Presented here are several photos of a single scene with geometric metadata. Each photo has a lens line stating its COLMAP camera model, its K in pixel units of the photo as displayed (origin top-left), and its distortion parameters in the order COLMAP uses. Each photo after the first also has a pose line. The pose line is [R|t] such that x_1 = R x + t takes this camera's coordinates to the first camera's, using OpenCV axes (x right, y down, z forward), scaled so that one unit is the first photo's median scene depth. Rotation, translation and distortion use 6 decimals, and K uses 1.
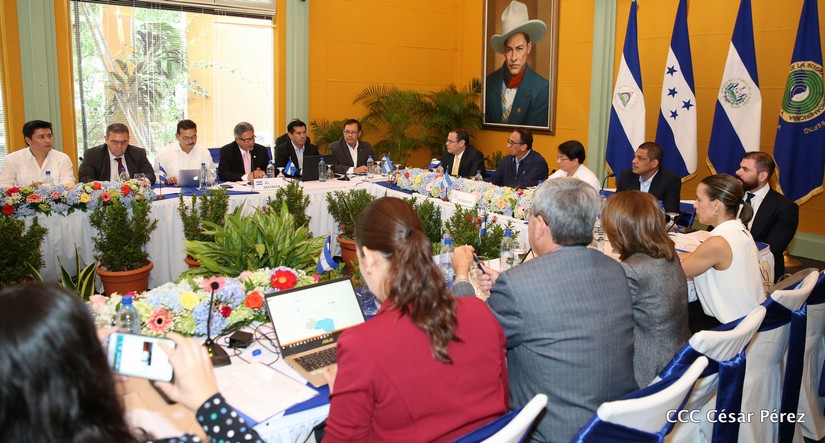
lens RADIAL K [[557.8, 0, 412.4], [0, 557.8, 166.3], [0, 0, 1]] dist [-0.058734, 0.033766]
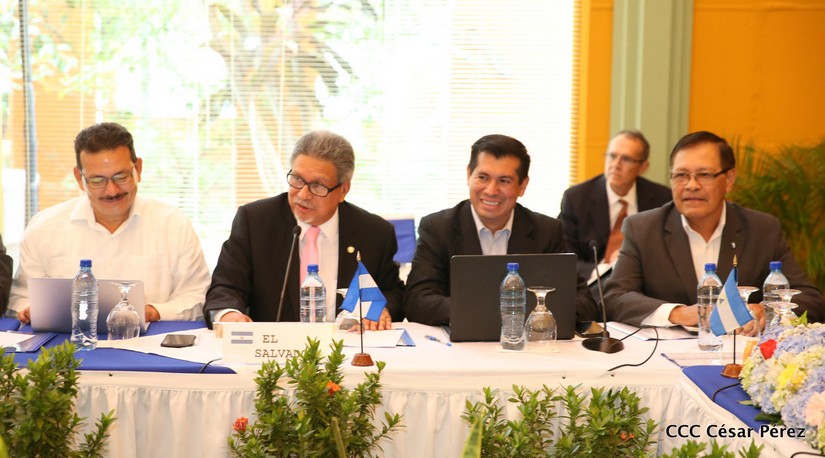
lens RADIAL K [[1590.3, 0, 404.5], [0, 1590.3, 203.3], [0, 0, 1]] dist [0.149801, 0.000000]
pose [[0.860971, 0.030733, -0.507725, 0.198657], [-0.057226, 0.997688, -0.036648, -0.012900], [0.505425, 0.060608, 0.860739, 0.289301]]
